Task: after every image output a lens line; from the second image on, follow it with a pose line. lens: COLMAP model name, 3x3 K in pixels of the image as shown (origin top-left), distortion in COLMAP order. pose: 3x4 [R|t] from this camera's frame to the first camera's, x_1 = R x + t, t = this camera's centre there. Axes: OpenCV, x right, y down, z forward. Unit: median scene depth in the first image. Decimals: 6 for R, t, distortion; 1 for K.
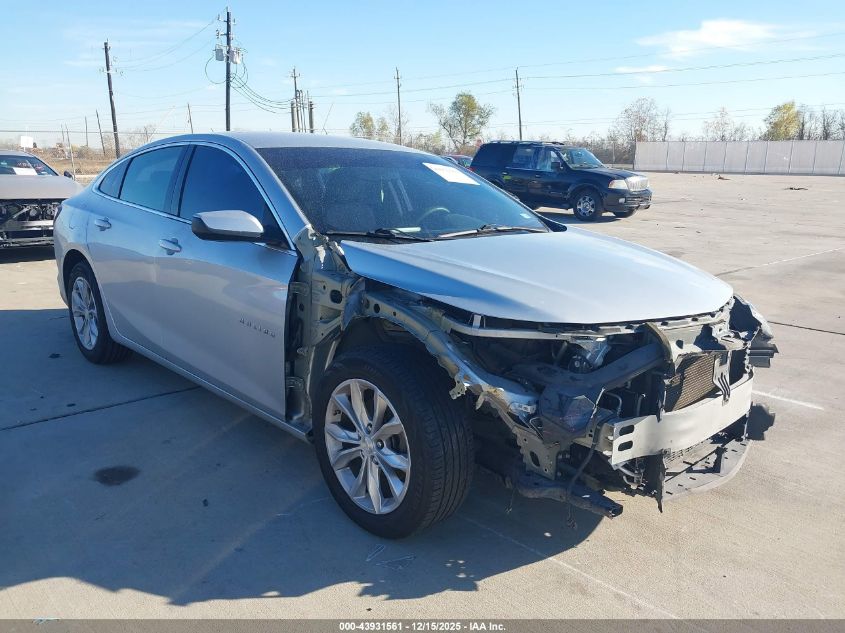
lens RADIAL K [[643.4, 0, 427.7], [0, 643.4, 314.1], [0, 0, 1]] dist [0.026181, -0.038743]
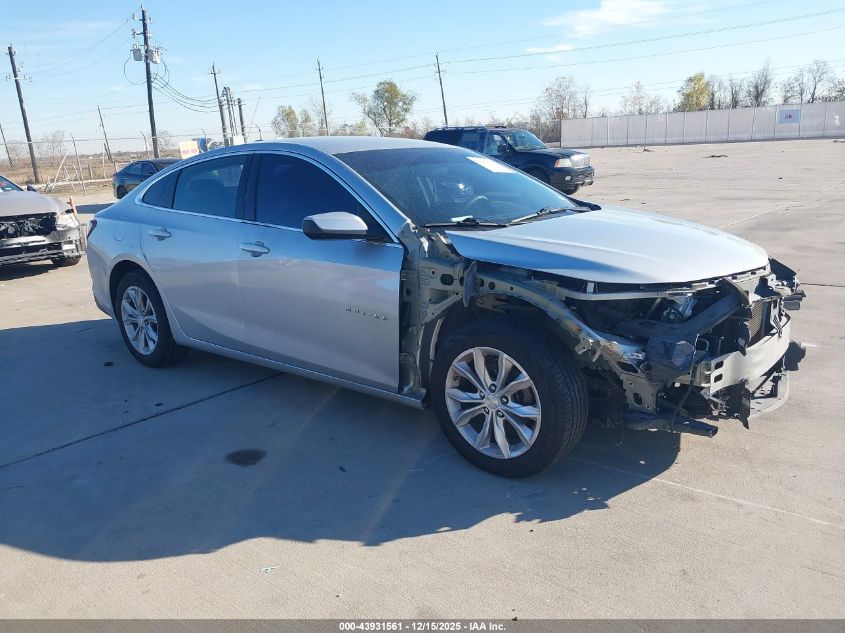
lens RADIAL K [[643.4, 0, 419.0], [0, 643.4, 315.8], [0, 0, 1]] dist [0.026181, -0.038743]
pose [[0.992382, -0.084986, 0.089196, -0.259800], [0.083116, 0.996239, 0.024485, 0.004697], [-0.090941, -0.016885, 0.995713, -0.128932]]
